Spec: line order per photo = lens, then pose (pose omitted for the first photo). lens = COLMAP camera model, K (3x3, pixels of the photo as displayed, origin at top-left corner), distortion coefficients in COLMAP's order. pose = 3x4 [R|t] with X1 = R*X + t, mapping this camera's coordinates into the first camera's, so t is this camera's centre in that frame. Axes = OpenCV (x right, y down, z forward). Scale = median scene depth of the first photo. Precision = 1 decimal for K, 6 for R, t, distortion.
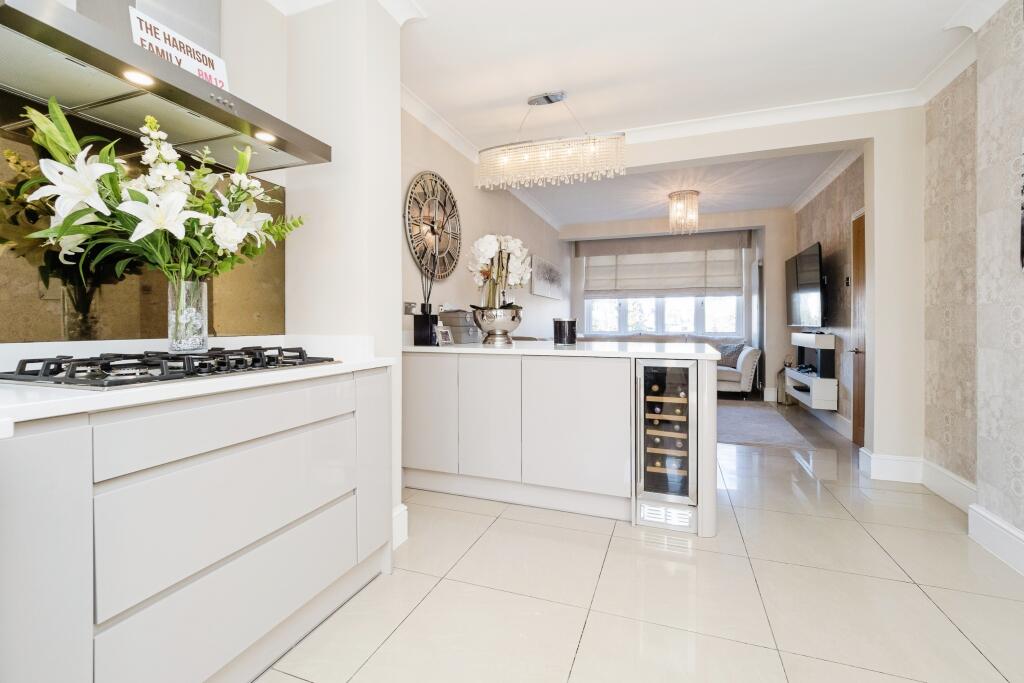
lens RADIAL K [[444.4, 0, 512.9], [0, 444.4, 323.0], [0, 0, 1]] dist [-0.011002, -0.000916]
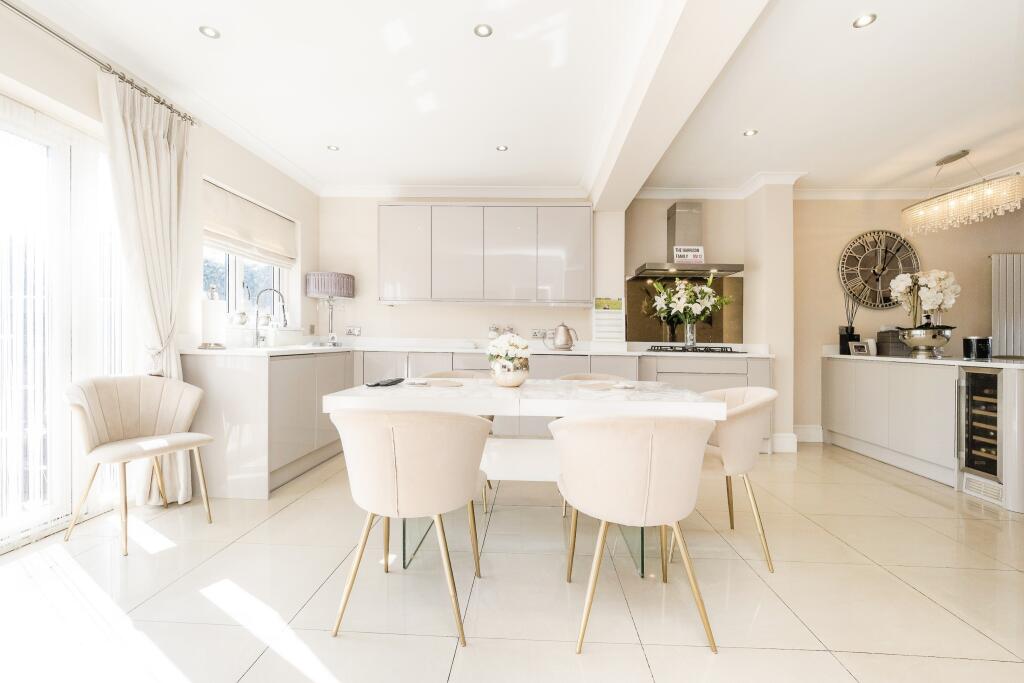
lens RADIAL K [[444.4, 0, 511.8], [0, 444.4, 340.4], [0, 0, 1]] dist [-0.011002, -0.000916]
pose [[0.285695, 0.006517, -0.958299, 1.142539], [-0.013631, 0.999903, 0.002736, 0.017252], [0.958224, 0.012281, 0.285756, -0.658227]]
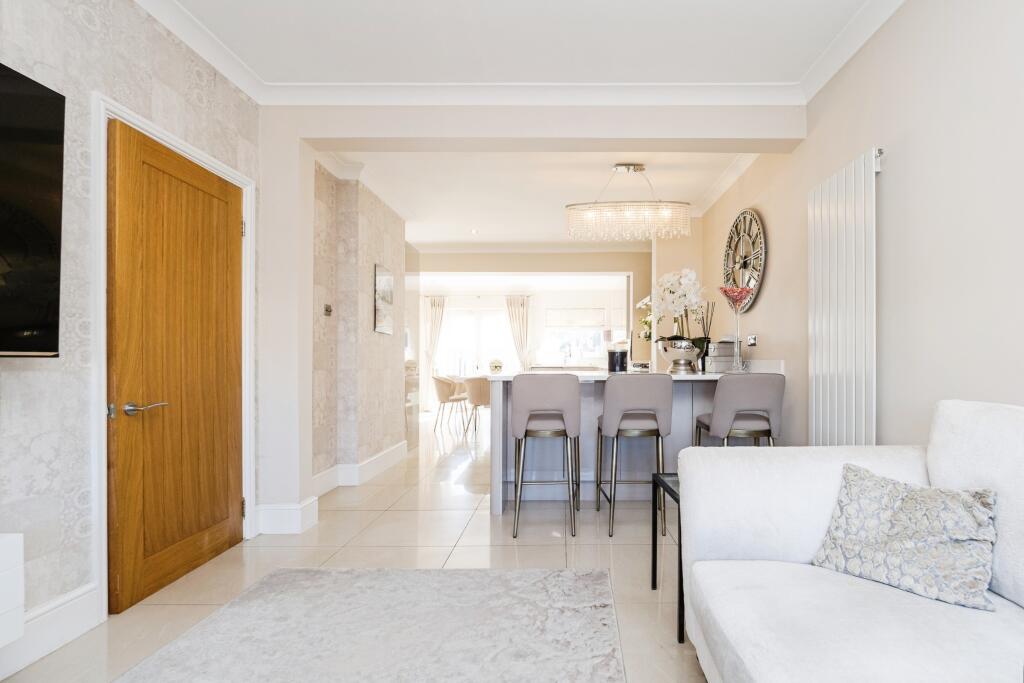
lens RADIAL K [[444.4, 0, 514.9], [0, 444.4, 344.7], [0, 0, 1]] dist [-0.011002, -0.000916]
pose [[-0.949643, 0.005716, -0.313280, 0.954741], [0.003995, 0.999973, 0.006135, -0.040297], [0.313307, 0.004575, -0.949641, 2.600209]]
